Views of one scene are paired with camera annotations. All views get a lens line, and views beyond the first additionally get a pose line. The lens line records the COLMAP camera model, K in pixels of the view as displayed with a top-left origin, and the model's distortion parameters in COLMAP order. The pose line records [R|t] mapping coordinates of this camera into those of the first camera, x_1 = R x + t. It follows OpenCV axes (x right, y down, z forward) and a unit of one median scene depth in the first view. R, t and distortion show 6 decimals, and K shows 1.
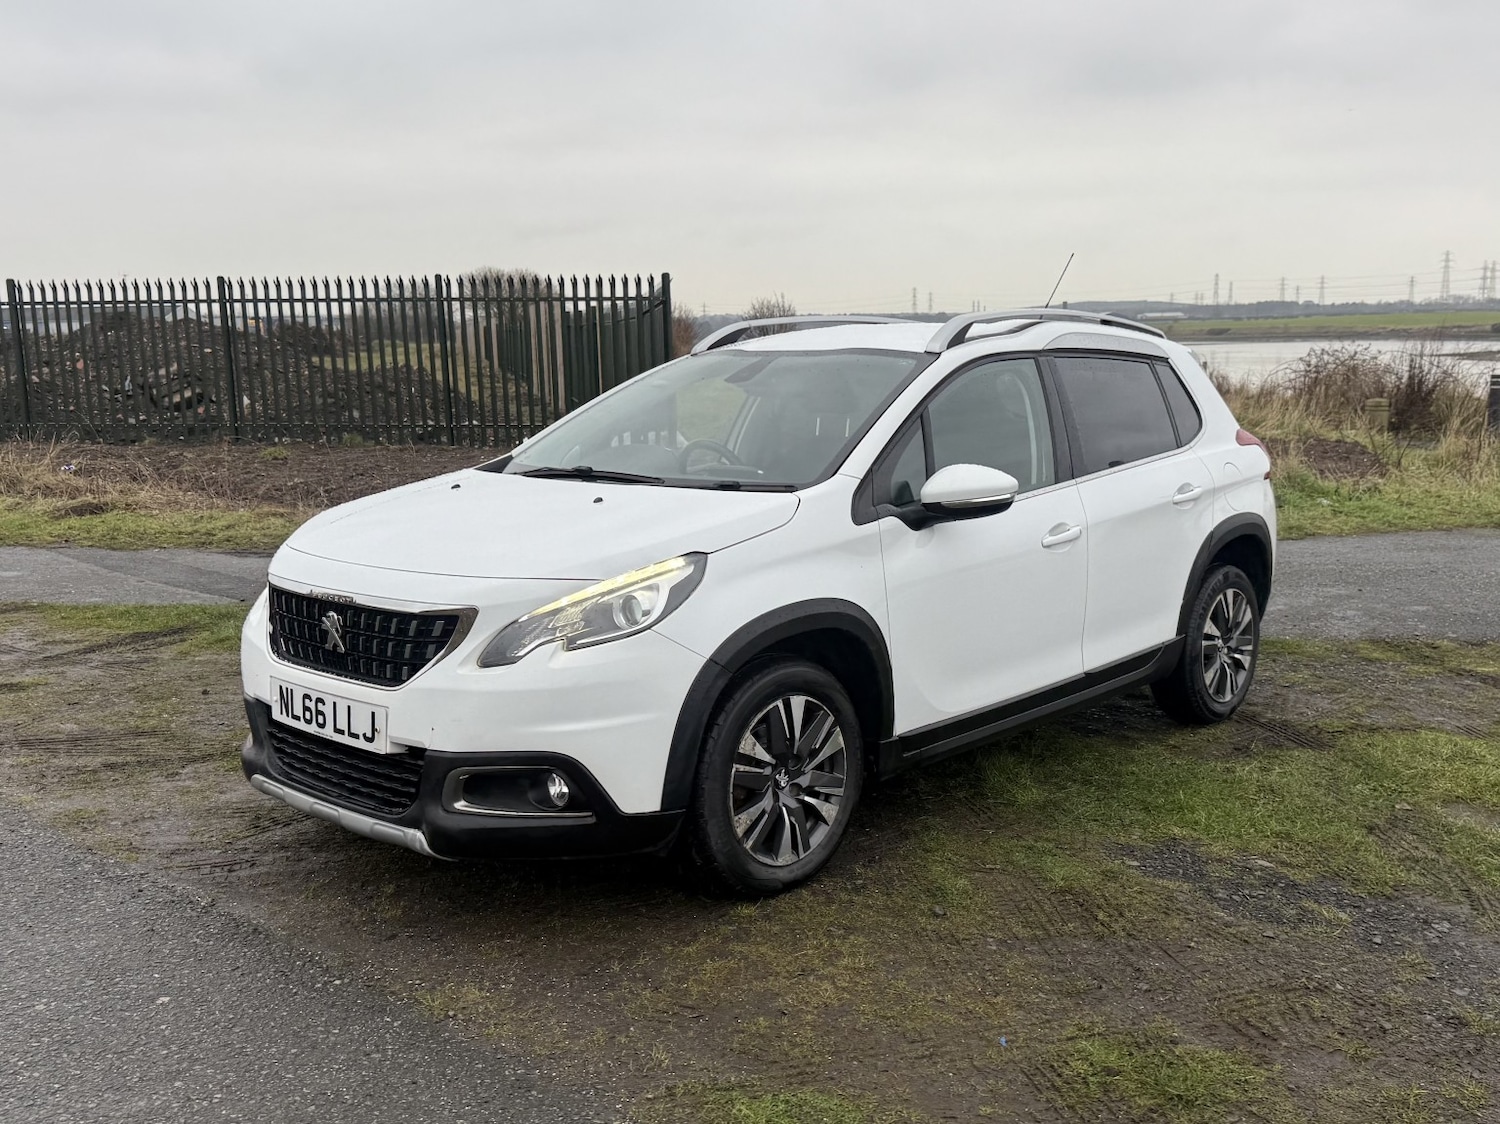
lens RADIAL K [[1464.5, 0, 735.8], [0, 1464.5, 623.3], [0, 0, 1]] dist [0.154272, -0.261503]
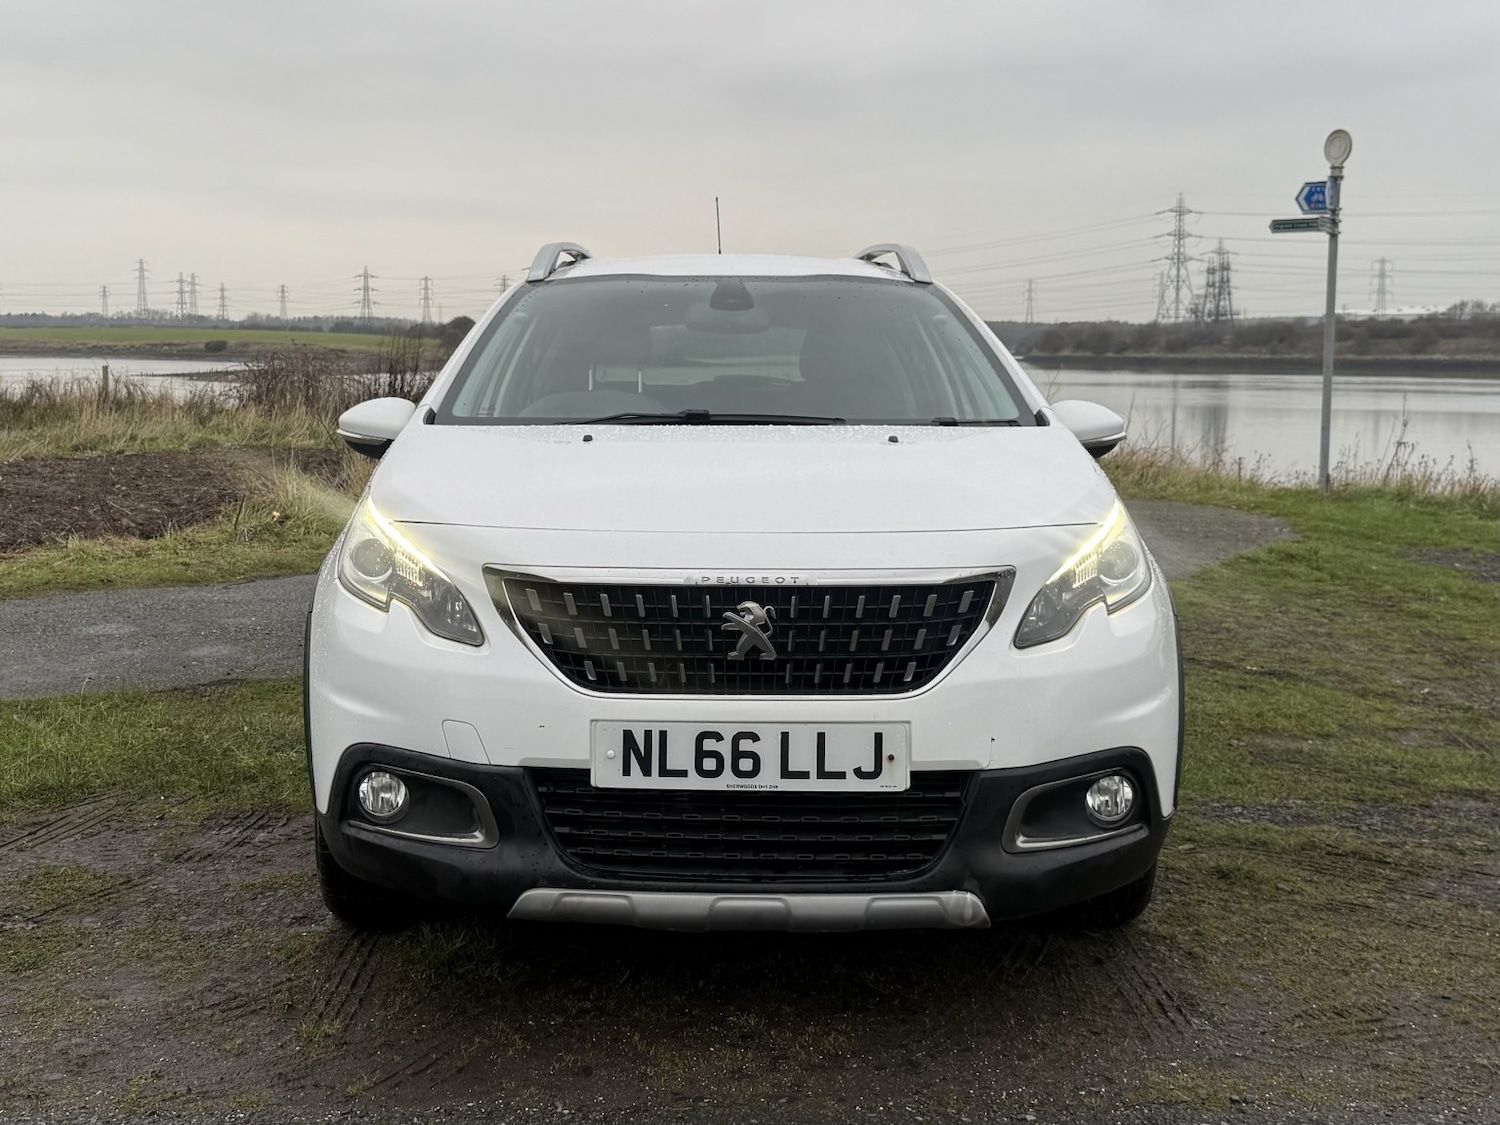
lens RADIAL K [[1801.5, 0, 703.0], [0, 1801.5, 479.1], [0, 0, 1]] dist [0.224353, -0.544283]
pose [[0.727793, -0.031384, 0.685079, -0.765052], [0.114975, 0.990397, -0.076774, -0.002291], [-0.676090, 0.134642, 0.724412, 0.360188]]
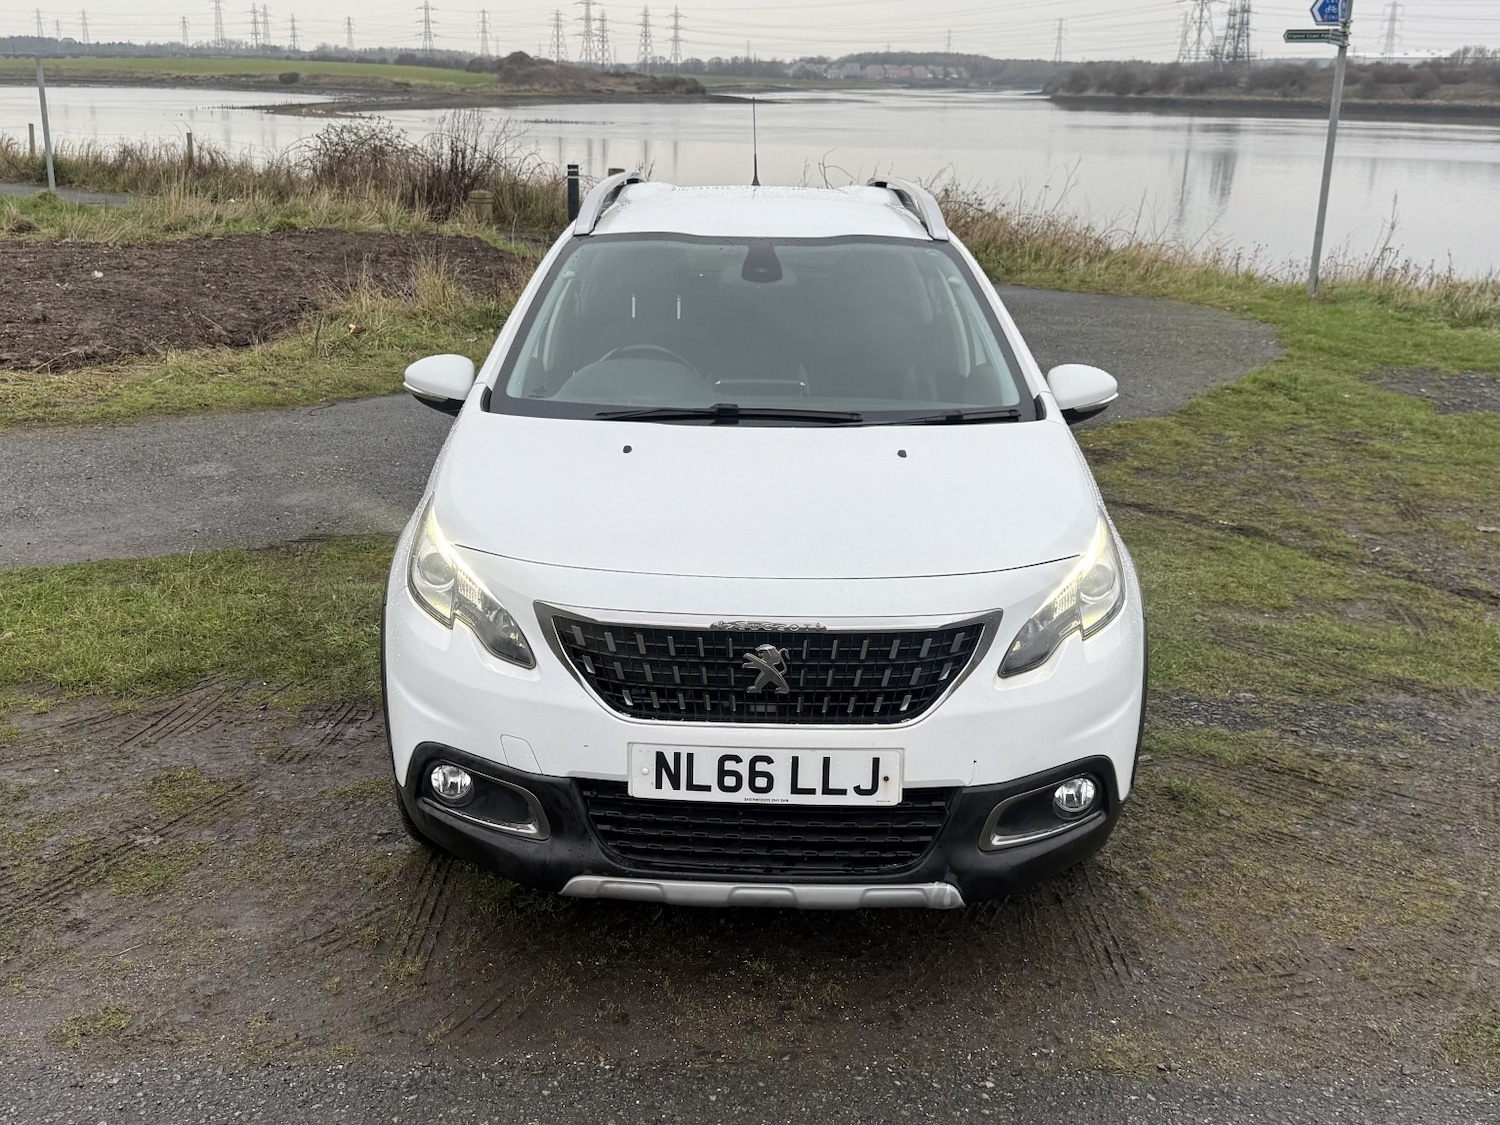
lens RADIAL K [[1620.8, 0, 718.9], [0, 1620.8, 569.6], [0, 0, 1]] dist [0.205378, -0.476244]
pose [[0.738656, -0.168778, 0.652611, -0.751469], [0.102284, 0.985000, 0.138970, -0.149913], [-0.666277, -0.035899, 0.744840, 0.341309]]
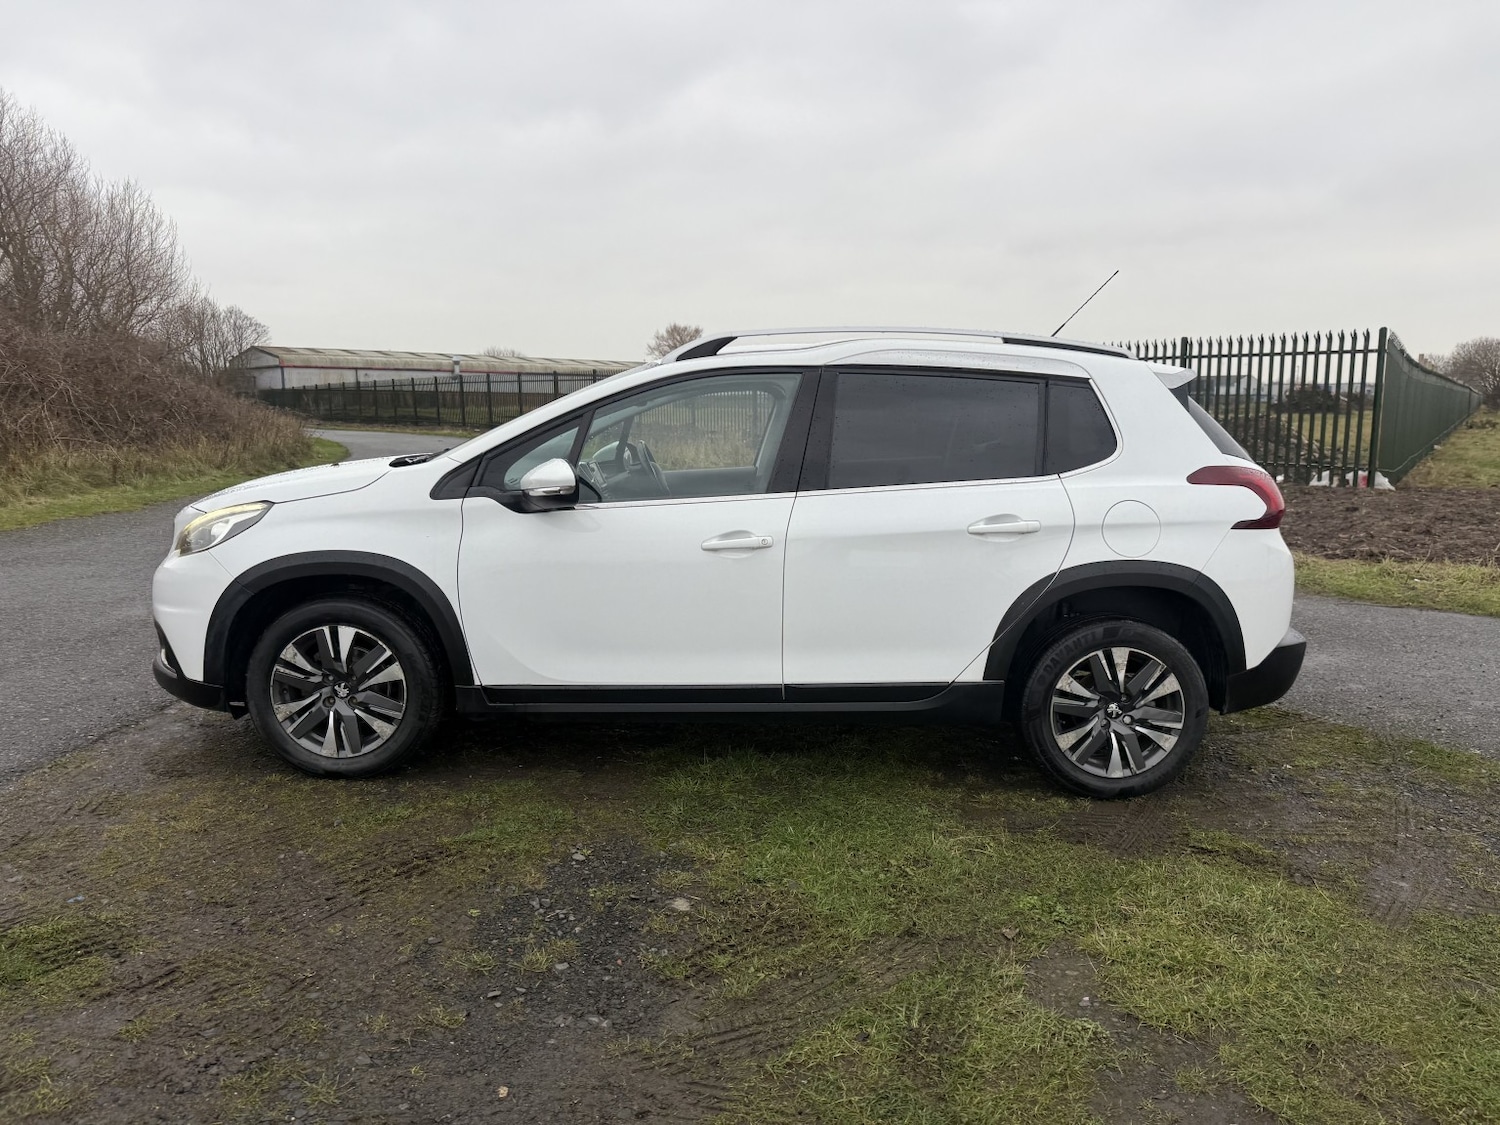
lens RADIAL K [[1054.5, 0, 705.3], [0, 1054.5, 560.7], [0, 0, 1]] dist [0.030462, -0.032767]
pose [[0.668733, 0.124030, -0.733085, 0.826594], [-0.151641, 0.988015, 0.028833, -0.072283], [0.727875, 0.091884, 0.679526, 0.550033]]
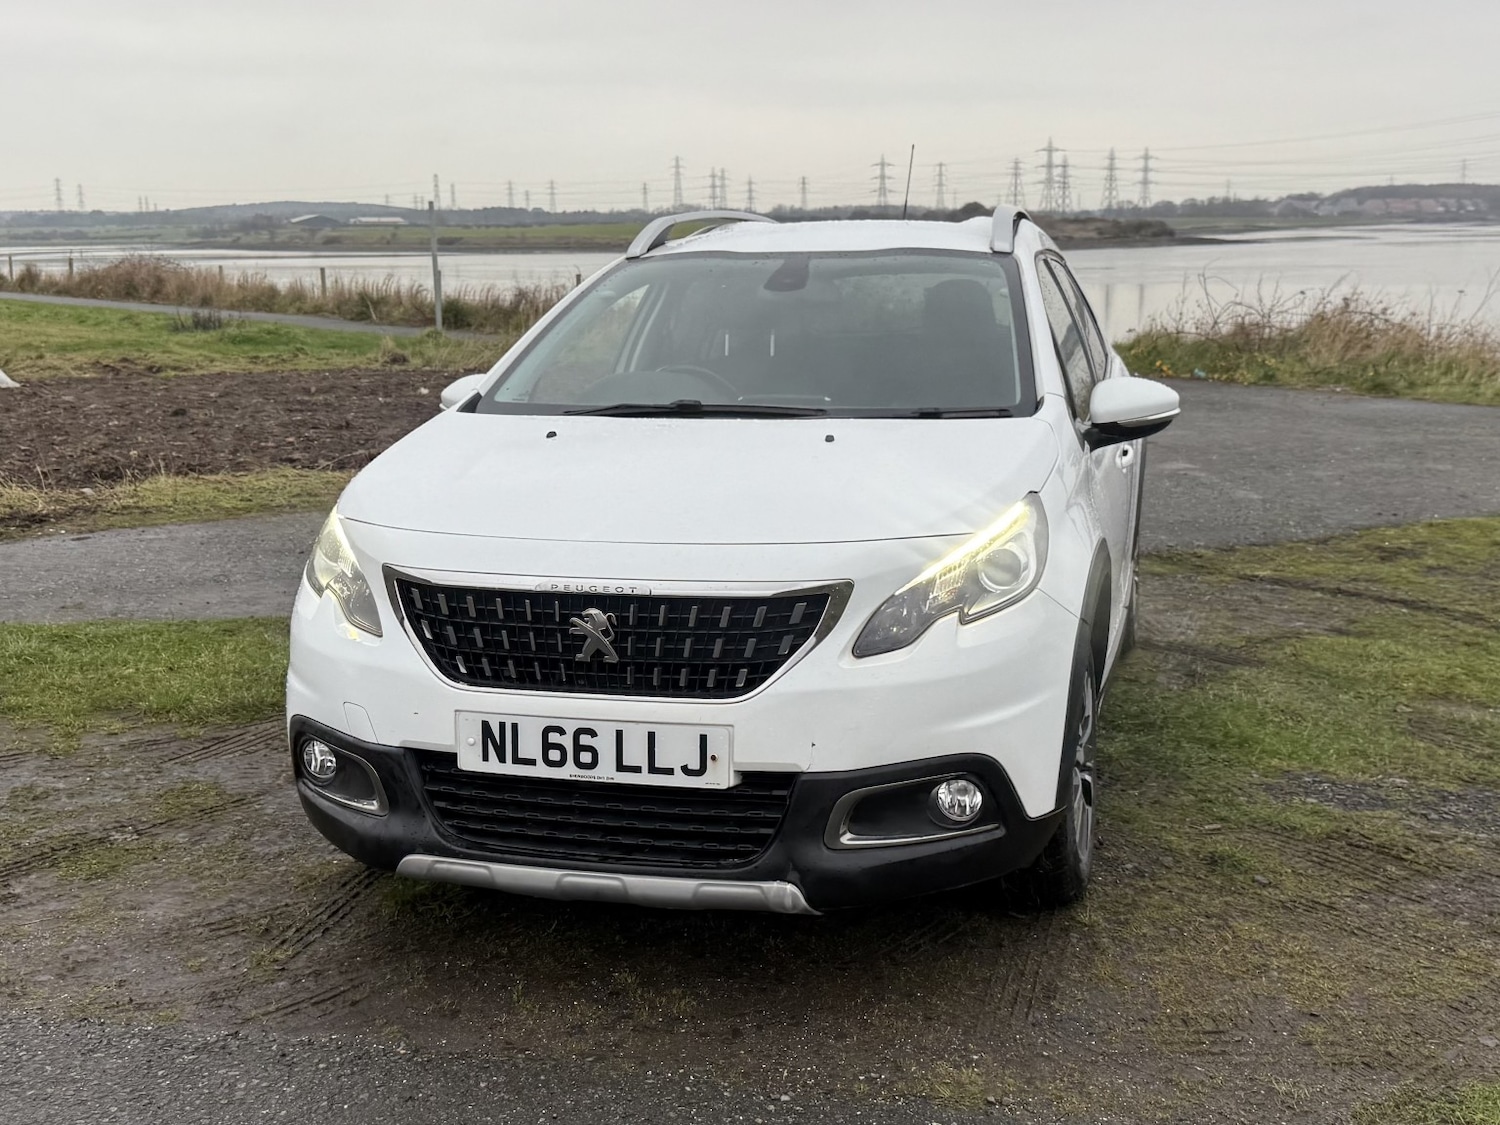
lens RADIAL K [[1755.9, 0, 758.2], [0, 1755.9, 559.2], [0, 0, 1]] dist [0.220265, -0.531680]
pose [[0.879973, -0.084707, 0.467411, -0.541692], [0.092290, 0.995710, 0.006698, -0.027309], [-0.465973, 0.037243, 0.884015, 0.168822]]
